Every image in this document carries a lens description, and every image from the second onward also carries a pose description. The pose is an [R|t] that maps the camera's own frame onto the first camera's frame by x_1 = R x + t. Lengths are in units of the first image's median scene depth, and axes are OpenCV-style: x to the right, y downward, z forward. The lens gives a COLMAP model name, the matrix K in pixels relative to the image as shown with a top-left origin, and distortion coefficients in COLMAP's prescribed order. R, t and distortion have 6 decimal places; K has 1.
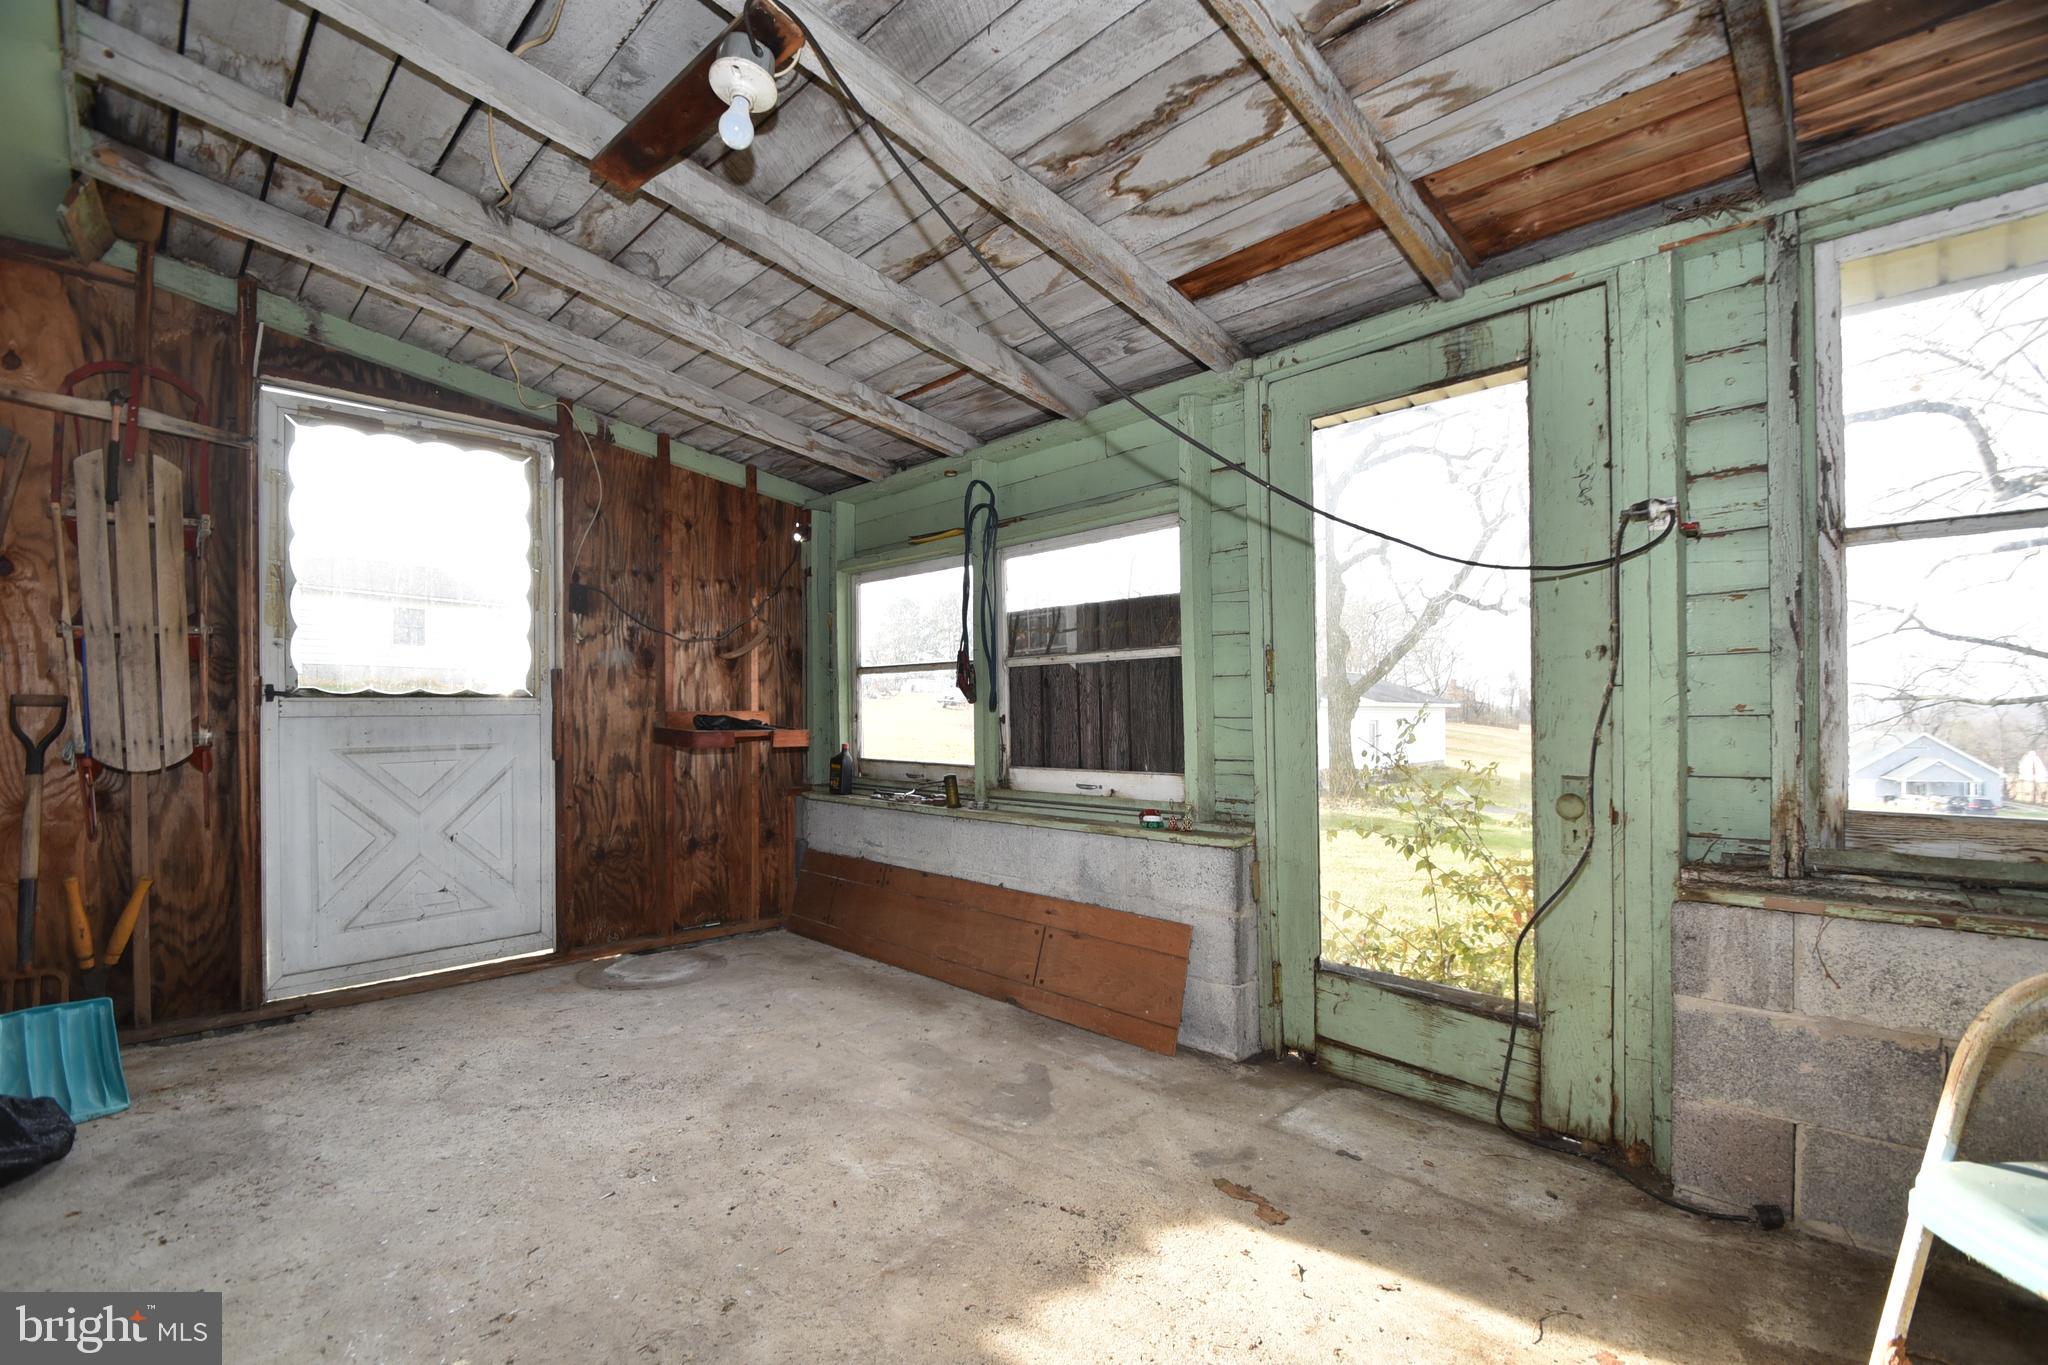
lens RADIAL K [[899.2, 0, 1003.6], [0, 899.2, 713.9], [0, 0, 1]] dist [0.000837, -0.011996]
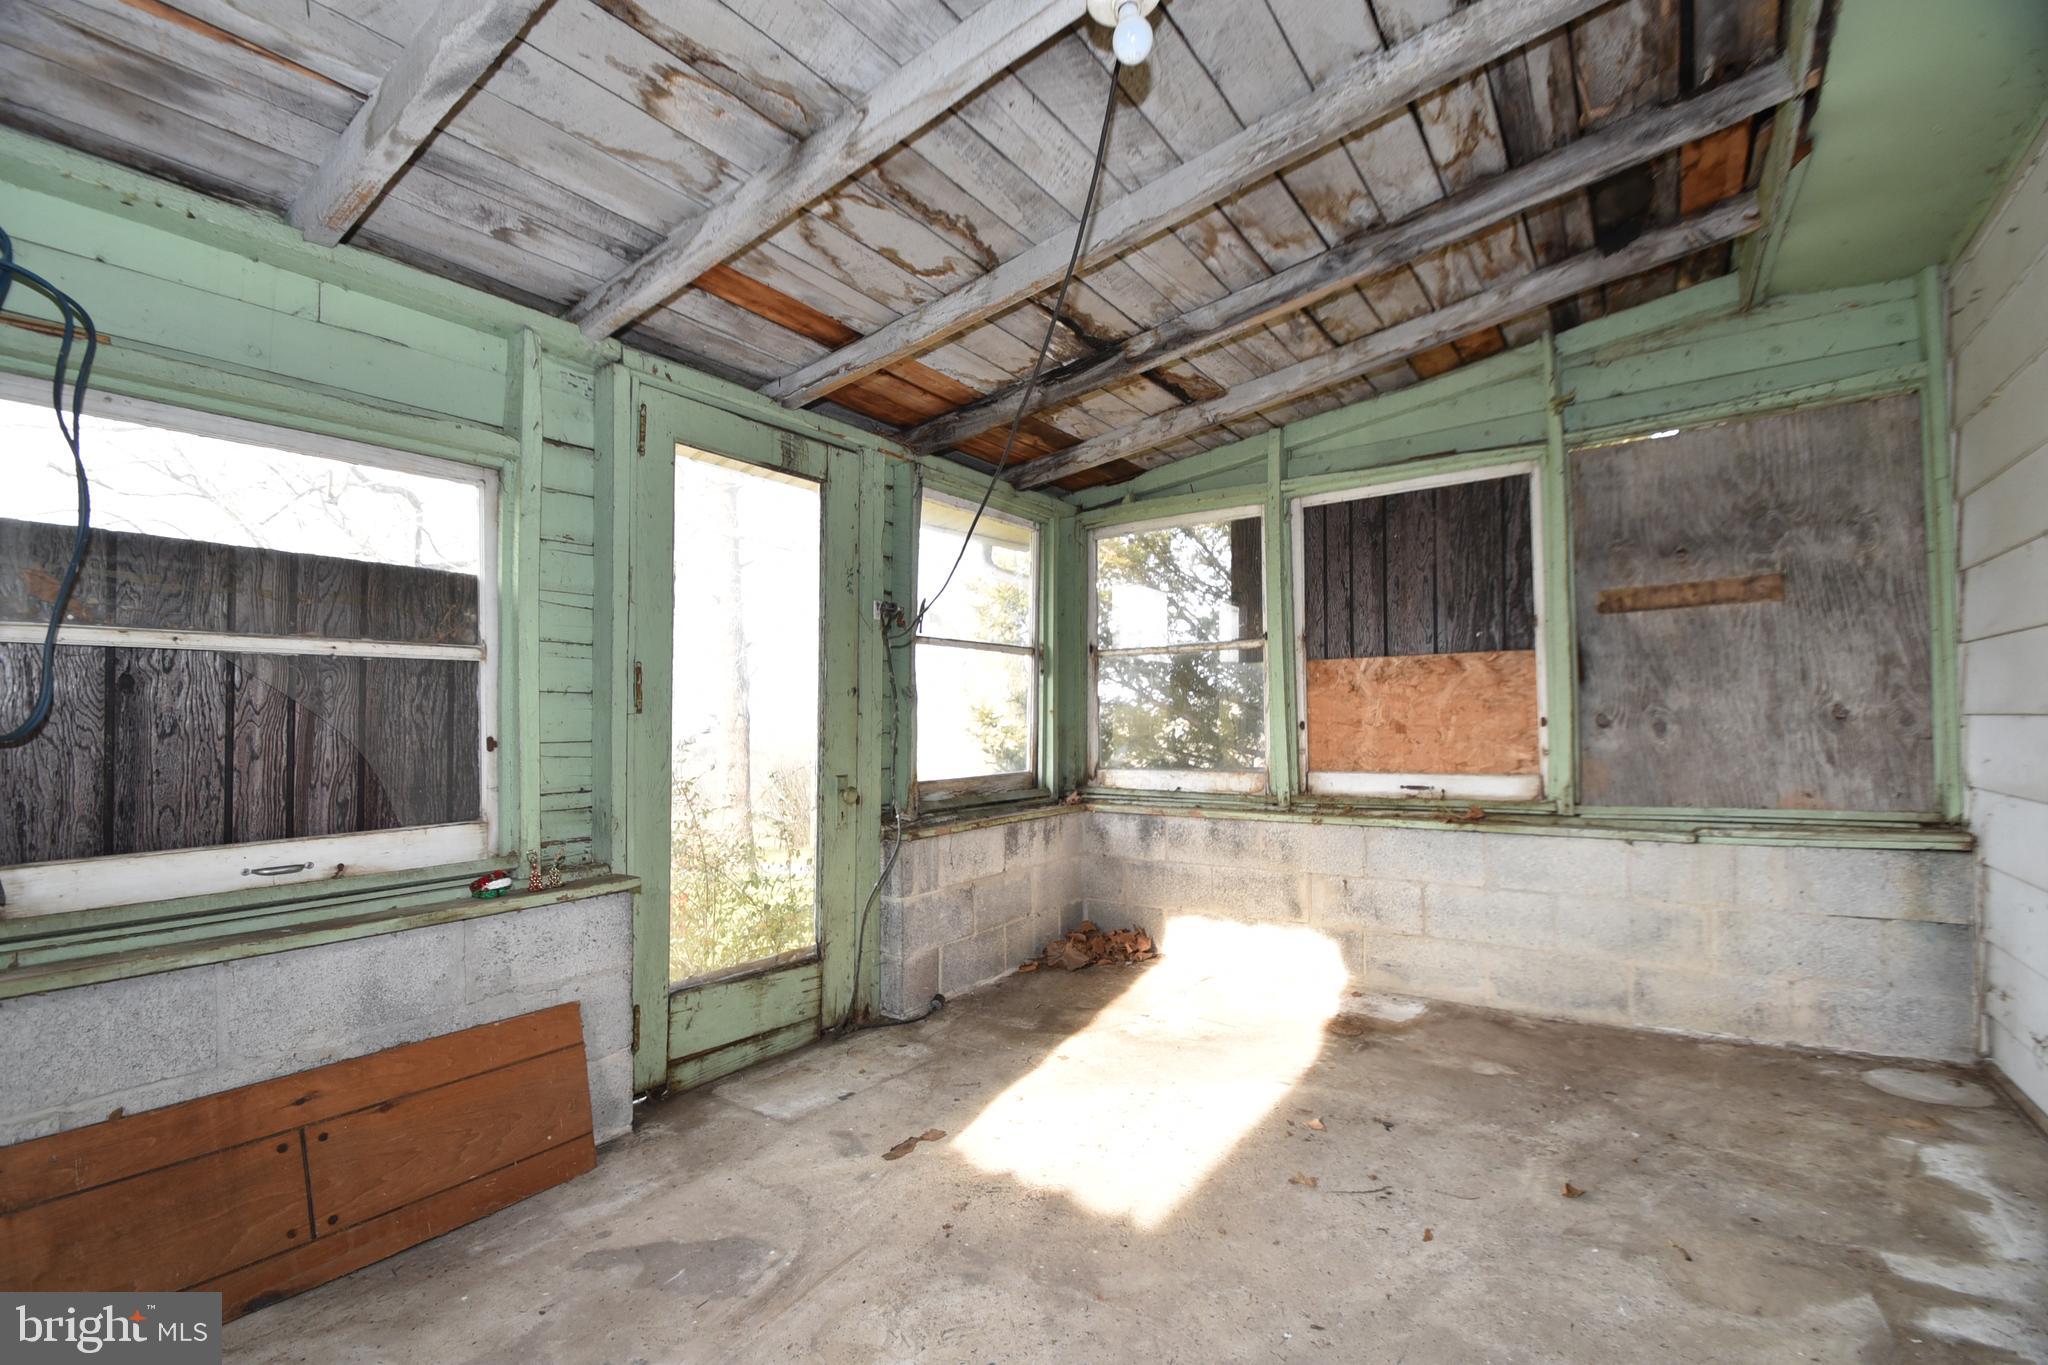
lens RADIAL K [[899.2, 0, 1003.6], [0, 899.2, 713.9], [0, 0, 1]] dist [0.000837, -0.011996]
pose [[-0.187727, 0.018231, 0.982052, -0.755023], [0.013835, 0.999778, -0.015916, -0.003679], [-0.982124, 0.010598, -0.187937, 0.889137]]
